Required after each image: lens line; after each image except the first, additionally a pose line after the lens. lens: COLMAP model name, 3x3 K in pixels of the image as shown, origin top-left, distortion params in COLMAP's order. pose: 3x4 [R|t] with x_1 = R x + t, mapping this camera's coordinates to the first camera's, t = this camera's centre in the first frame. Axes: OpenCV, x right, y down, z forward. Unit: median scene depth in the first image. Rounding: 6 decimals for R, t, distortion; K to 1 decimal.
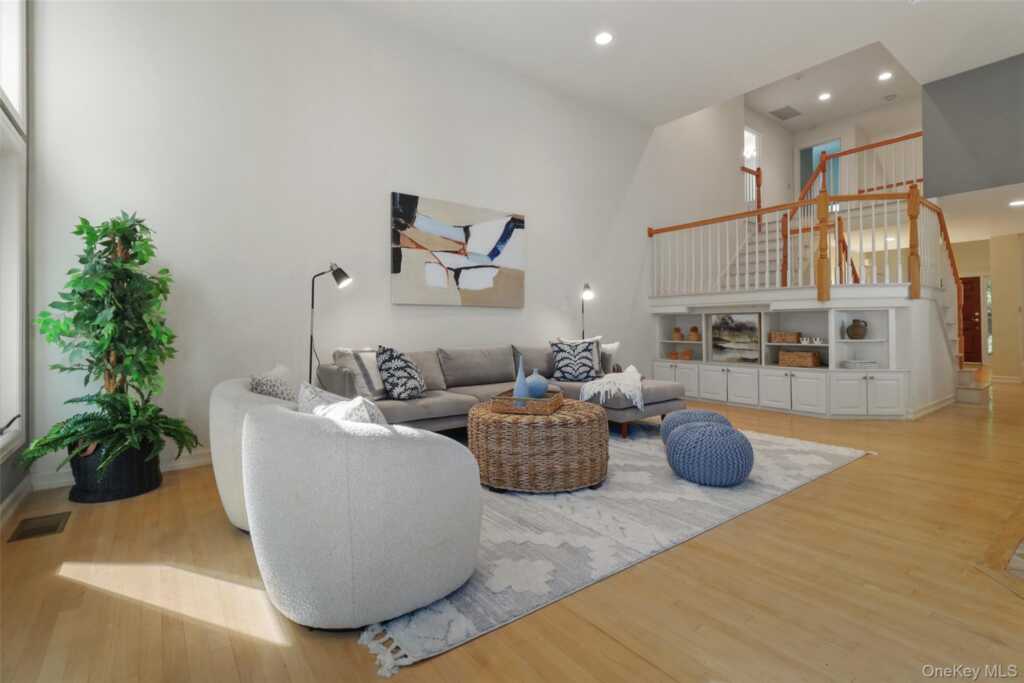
lens RADIAL K [[477.2, 0, 517.7], [0, 477.2, 324.6], [0, 0, 1]] dist [-0.000016, 0.000153]
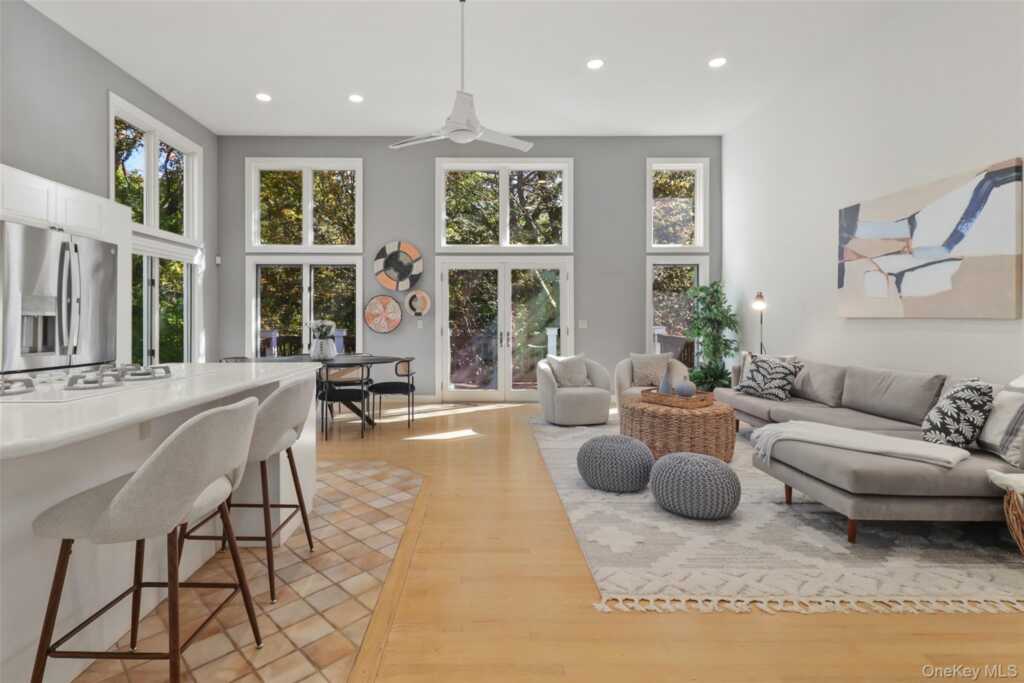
lens RADIAL K [[494.4, 0, 477.8], [0, 494.4, 316.5], [0, 0, 1]] dist [0.001148, -0.000164]
pose [[-0.611767, -0.001313, -0.791037, 0.965997], [-0.001152, 0.999999, -0.000769, -0.041161], [0.791037, 0.000441, -0.611768, 0.941981]]
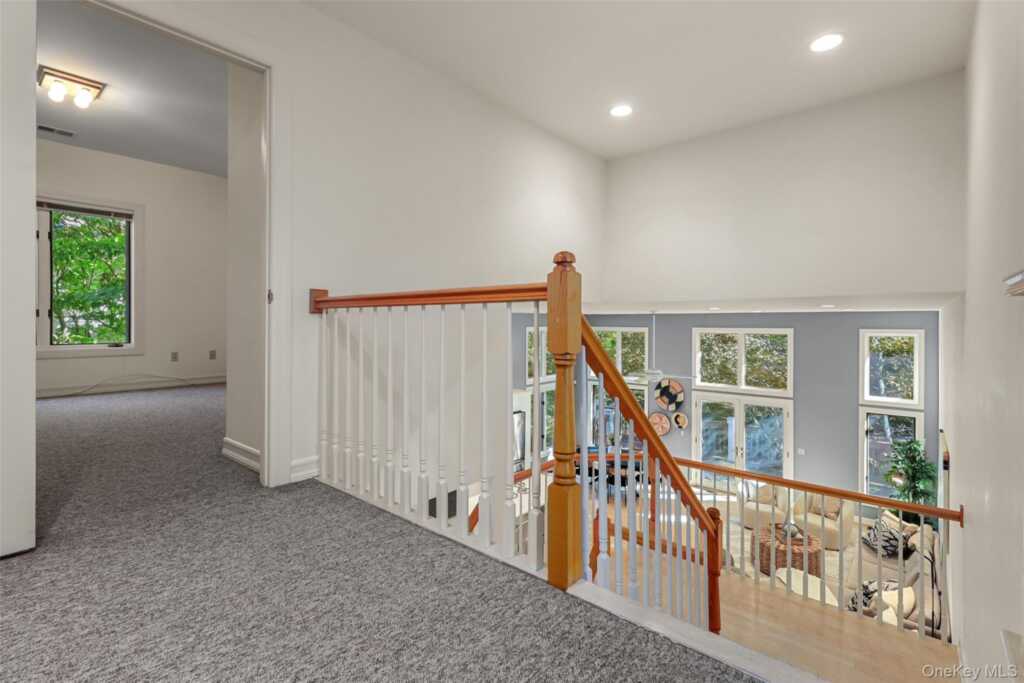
lens RADIAL K [[477.2, 0, 517.7], [0, 477.2, 324.6], [0, 0, 1]] dist [-0.000016, 0.000153]
pose [[-0.977369, 0.000979, -0.211541, 1.130335], [-0.001119, 0.999951, 0.009795, -0.542182], [0.211540, 0.009810, -0.977320, 1.910486]]
